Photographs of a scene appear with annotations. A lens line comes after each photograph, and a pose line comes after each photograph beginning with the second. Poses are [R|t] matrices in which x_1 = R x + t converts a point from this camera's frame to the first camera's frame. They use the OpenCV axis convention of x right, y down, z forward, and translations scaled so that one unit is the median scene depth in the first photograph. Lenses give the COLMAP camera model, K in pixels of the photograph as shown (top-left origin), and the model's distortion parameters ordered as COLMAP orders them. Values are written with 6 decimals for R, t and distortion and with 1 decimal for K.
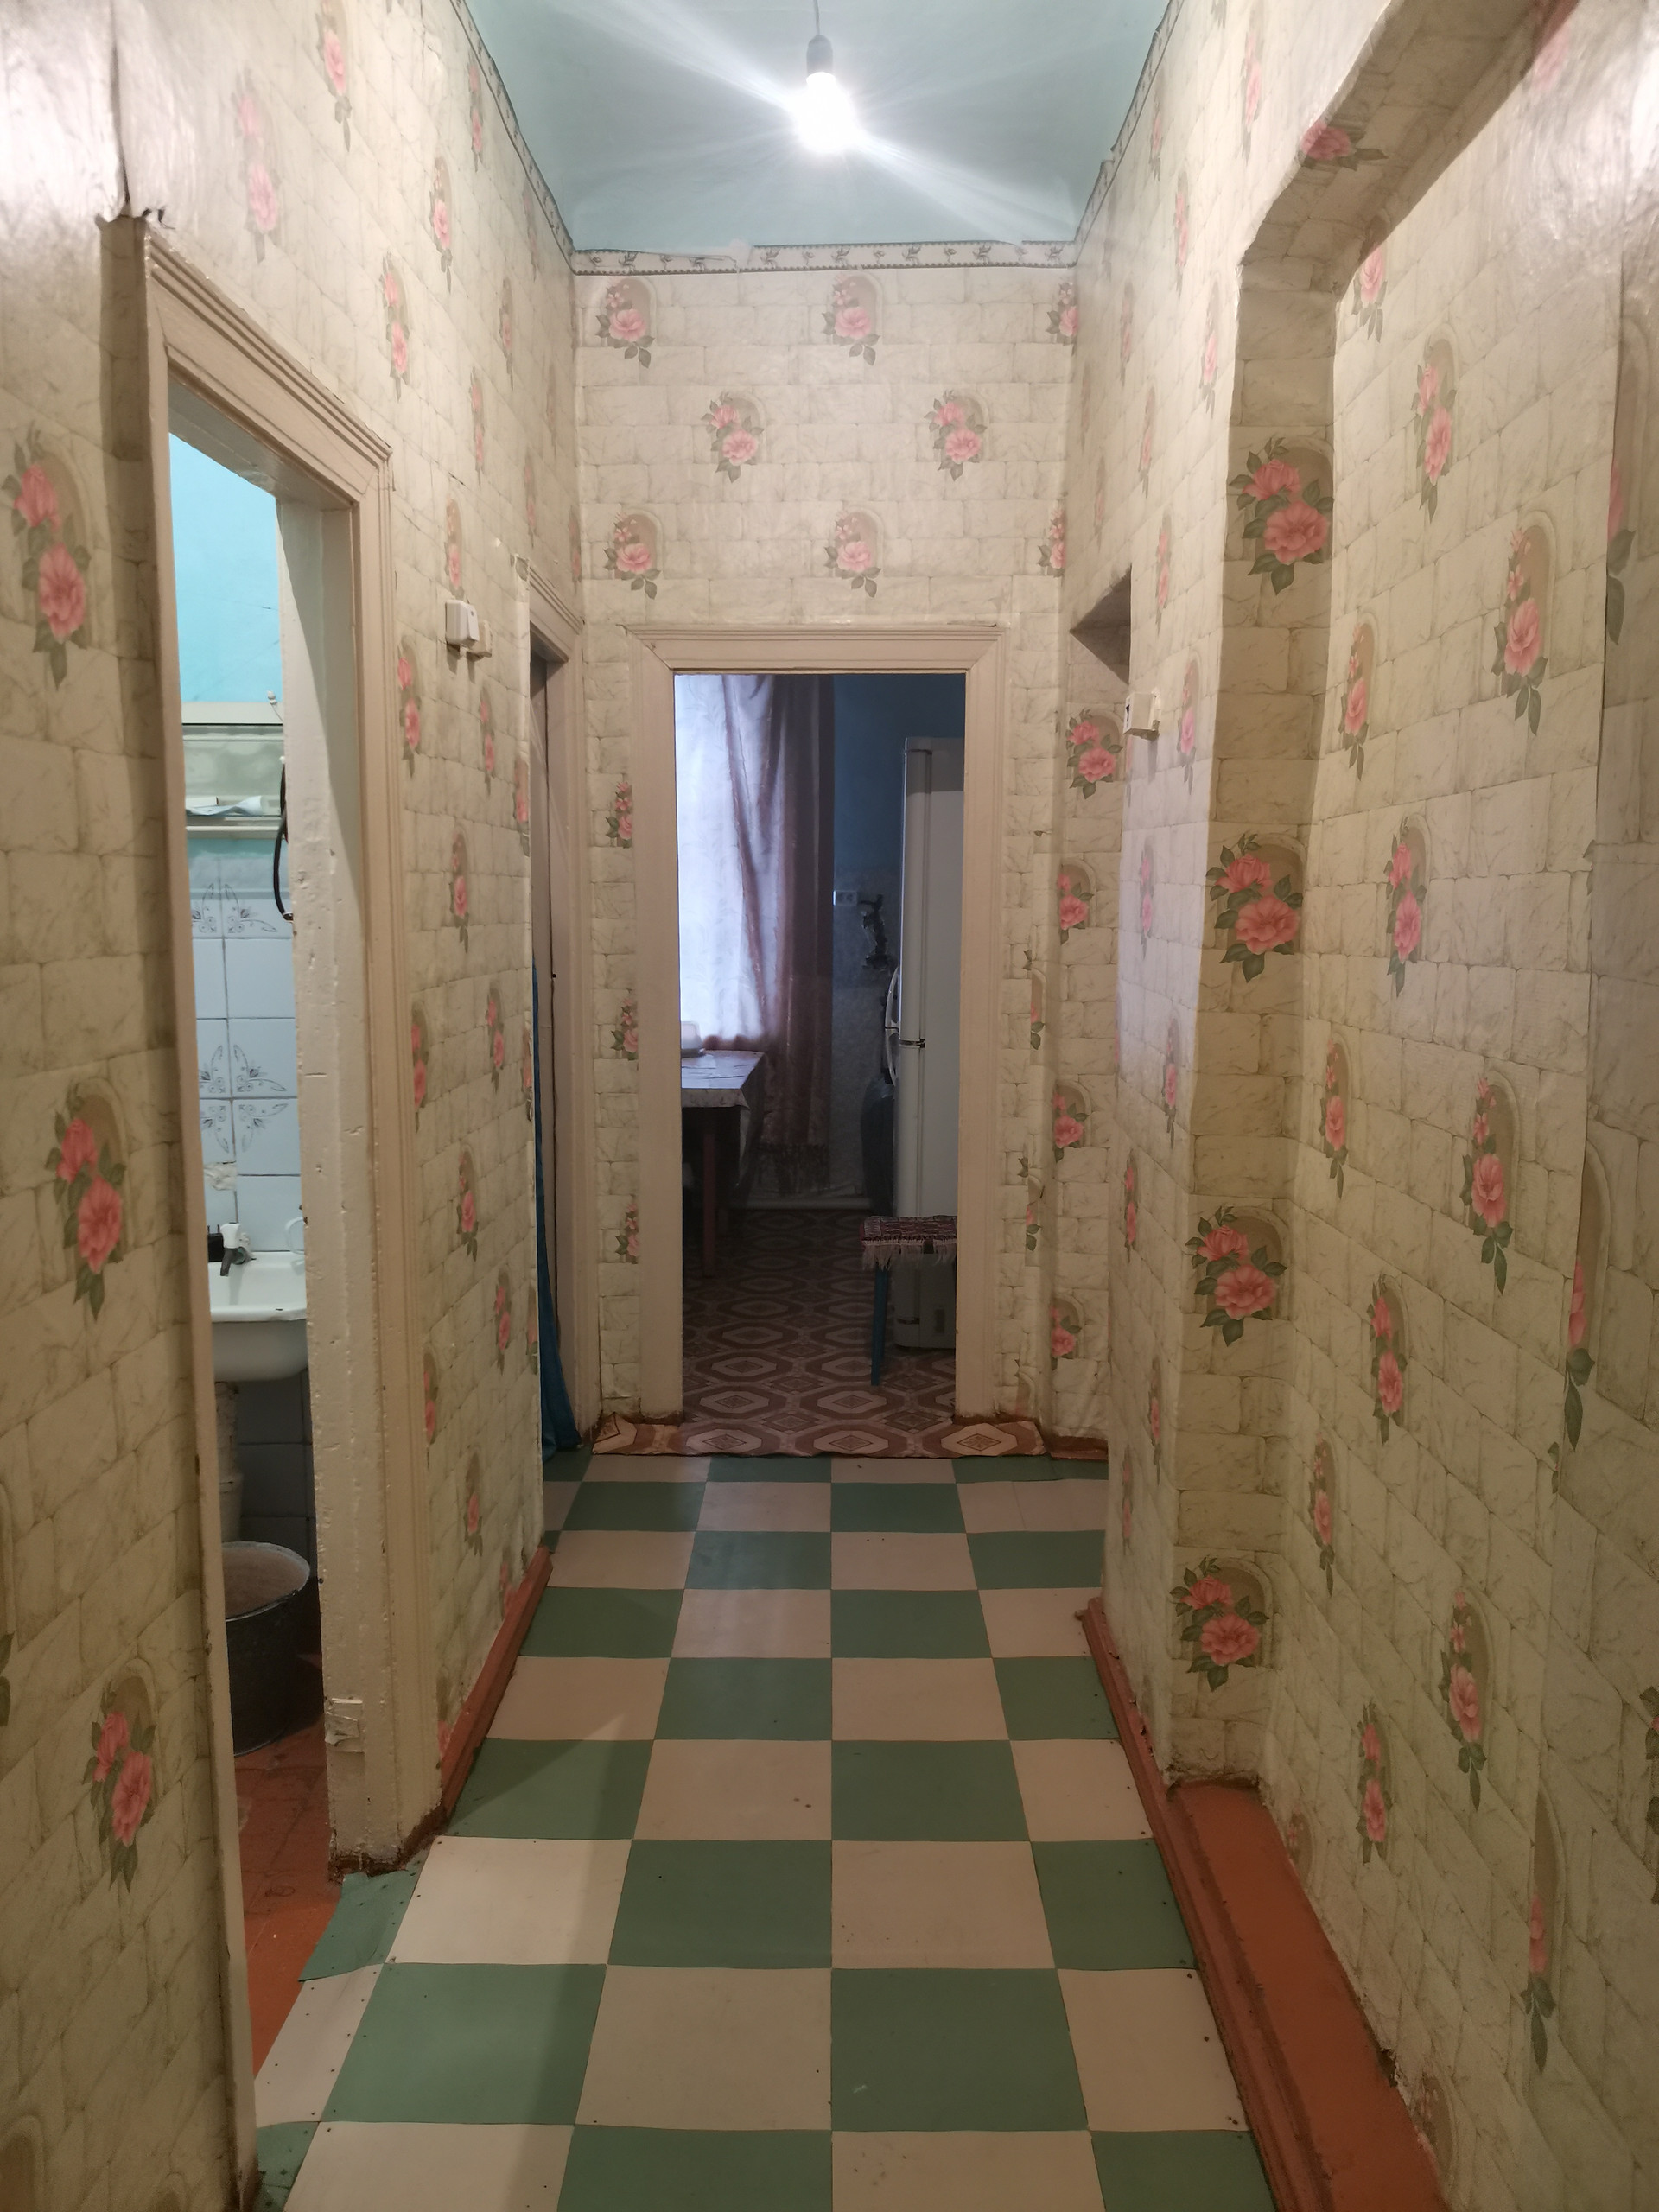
lens RADIAL K [[1668.9, 0, 829.5], [0, 1668.9, 1106.0], [0, 0, 1]] dist [0.025067, -0.140943]
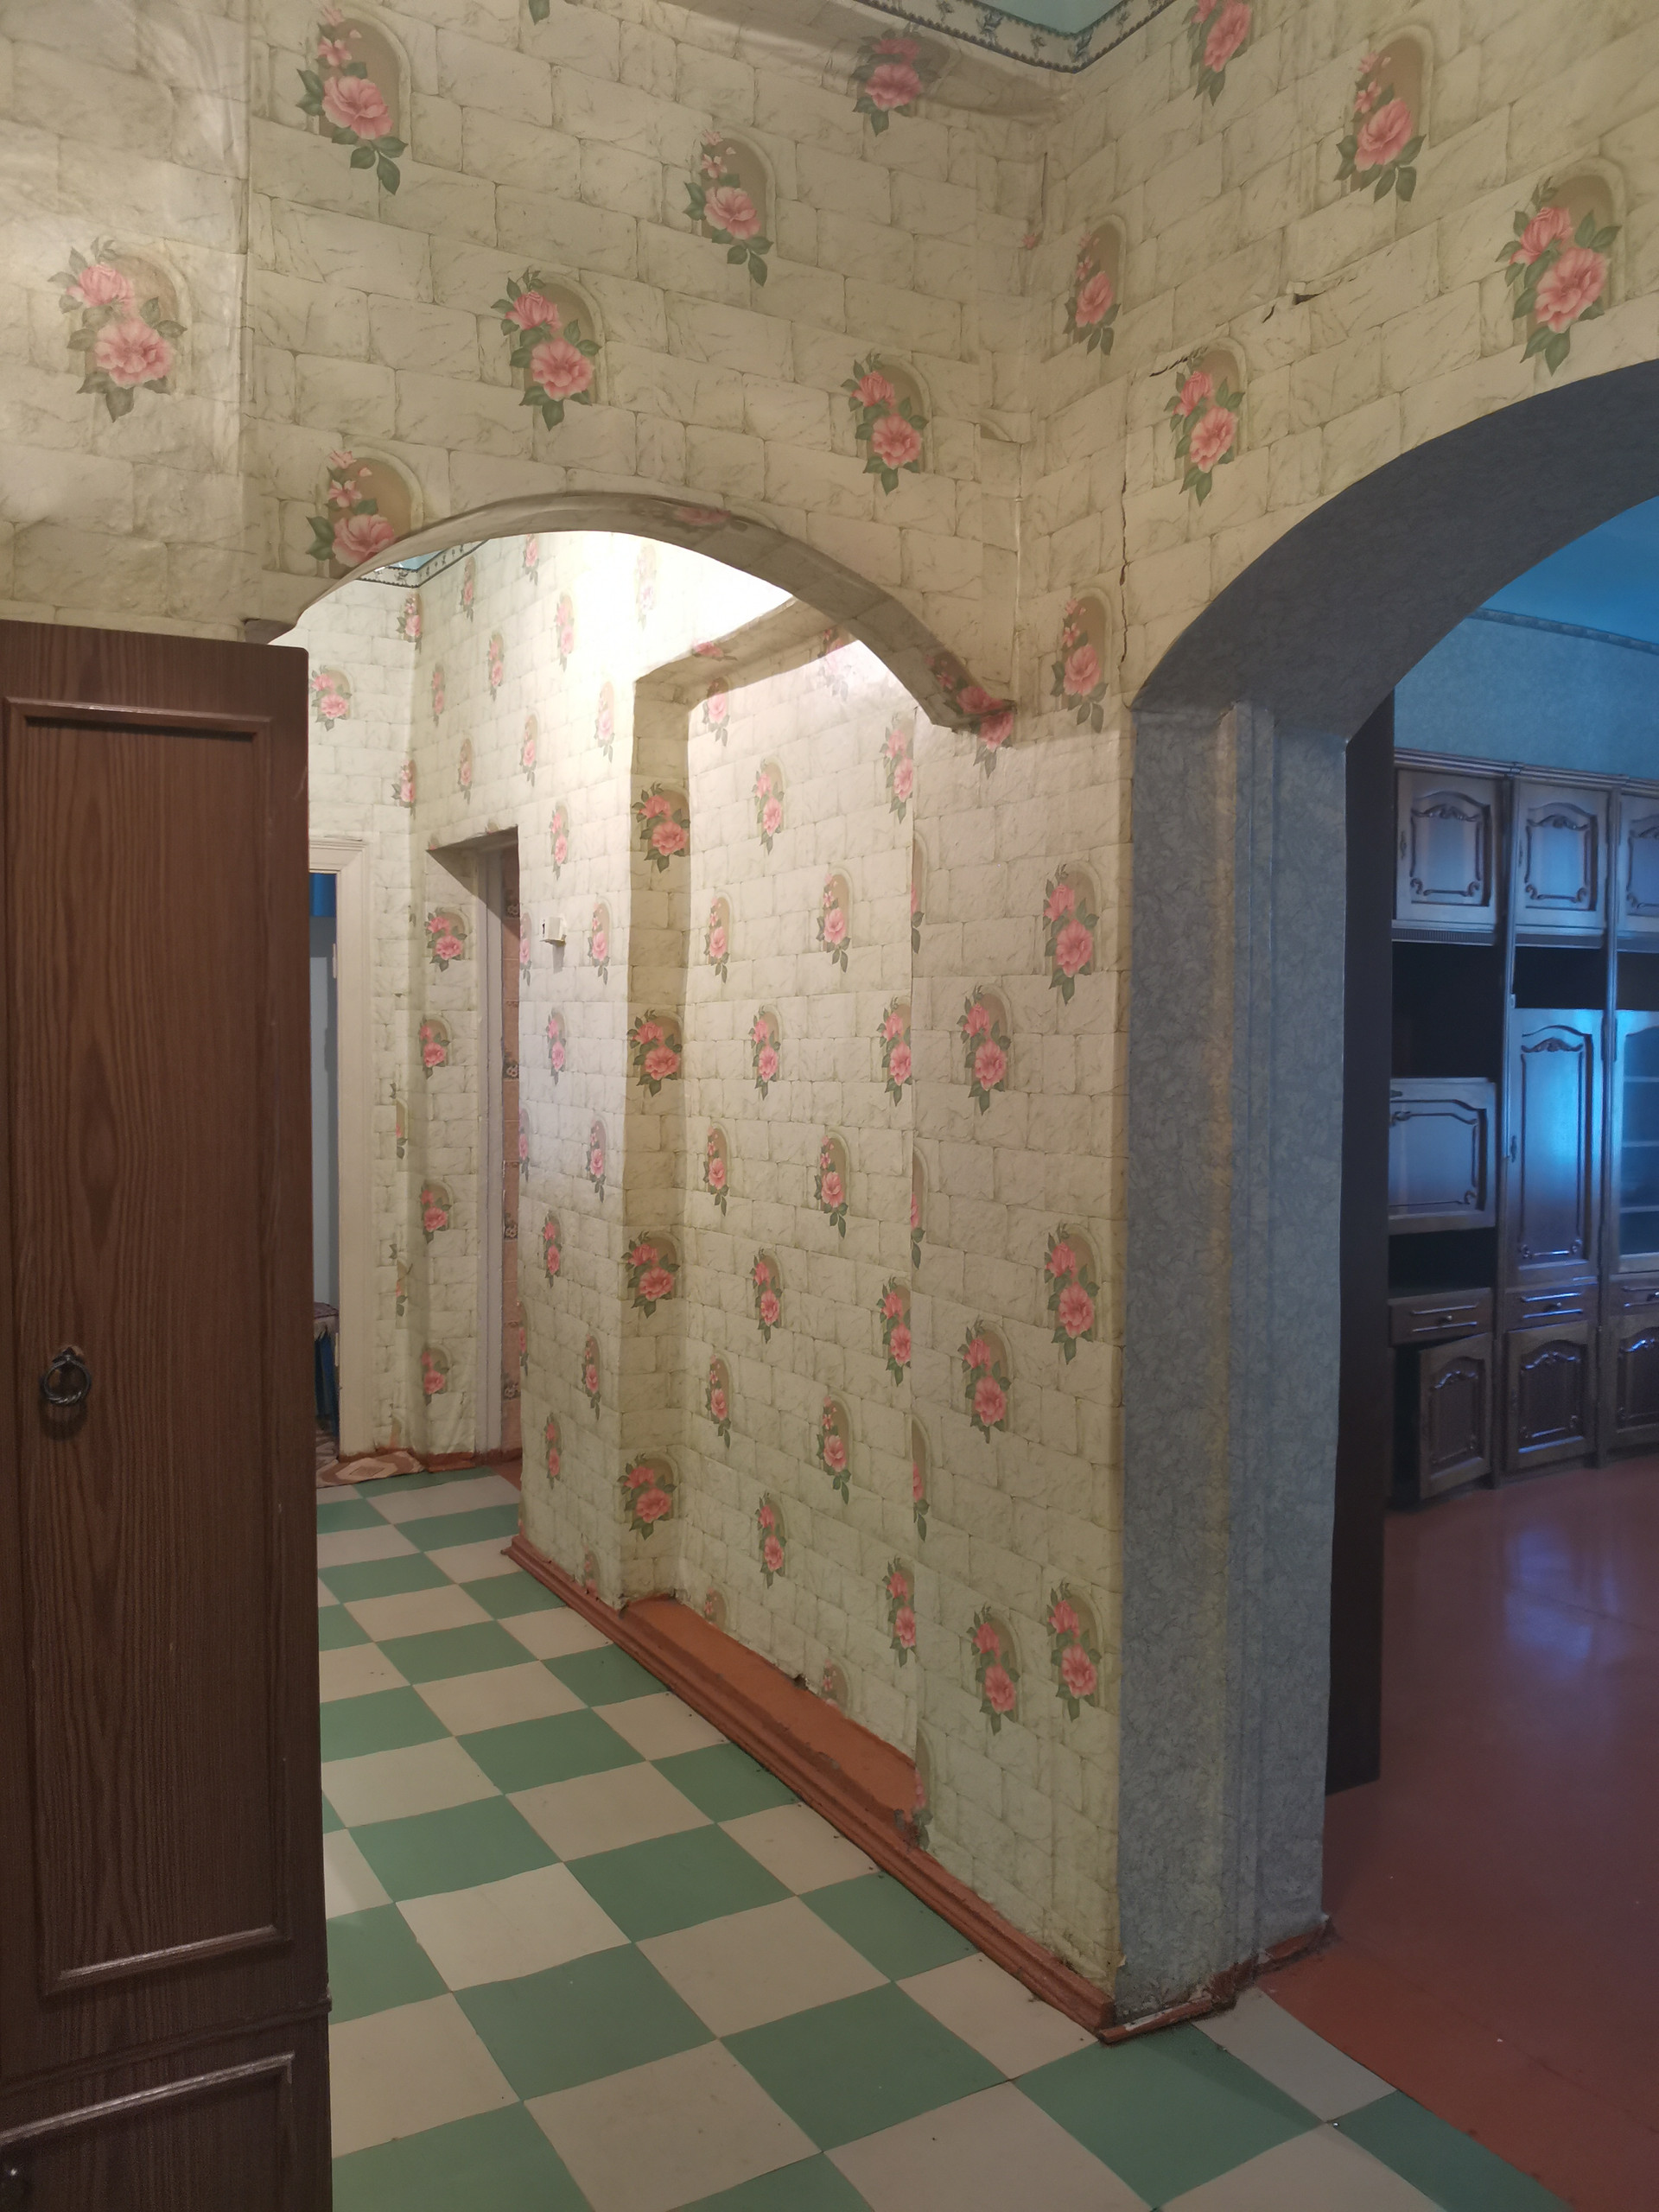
lens RADIAL K [[1668.9, 0, 829.5], [0, 1668.9, 1106.0], [0, 0, 1]] dist [0.025067, -0.140943]
pose [[0.862404, -0.024458, 0.505630, -0.446752], [0.065883, 0.995760, -0.064203, 0.055181], [-0.501915, 0.088681, 0.860358, -0.537042]]
